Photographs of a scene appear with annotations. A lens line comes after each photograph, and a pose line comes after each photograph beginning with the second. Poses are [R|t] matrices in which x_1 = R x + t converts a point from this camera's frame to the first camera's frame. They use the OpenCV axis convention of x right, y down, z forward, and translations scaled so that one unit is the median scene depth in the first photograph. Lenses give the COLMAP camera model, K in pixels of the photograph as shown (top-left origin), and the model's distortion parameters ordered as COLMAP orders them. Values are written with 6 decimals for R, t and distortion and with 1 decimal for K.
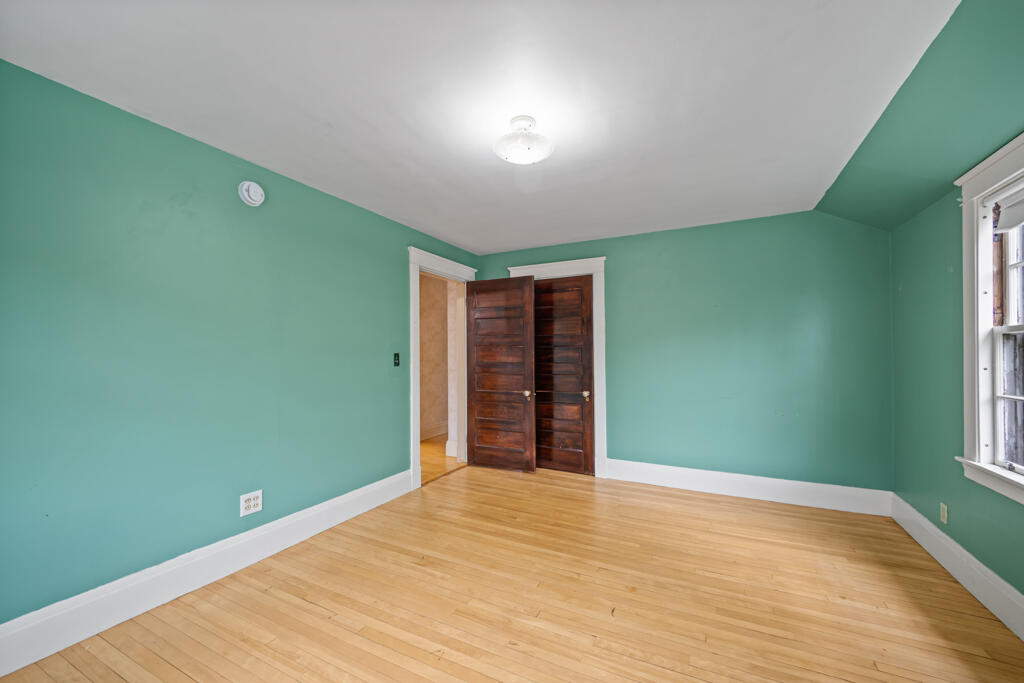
lens RADIAL K [[393.6, 0, 512.0], [0, 393.6, 341.5], [0, 0, 1]] dist [0.000527, -0.000086]
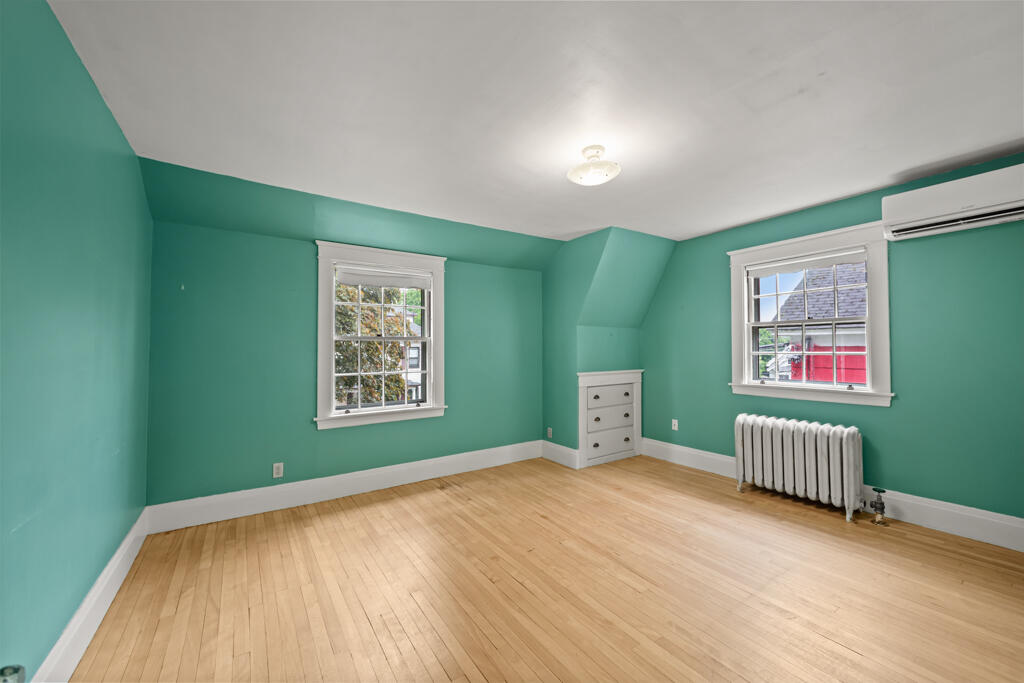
lens RADIAL K [[393.6, 0, 512.0], [0, 393.6, 341.5], [0, 0, 1]] dist [0.000527, -0.000086]
pose [[-0.872426, 0.023701, 0.488171, -0.265682], [-0.002379, 0.998606, -0.052736, 0.061115], [-0.488740, -0.047169, -0.871153, 1.751471]]
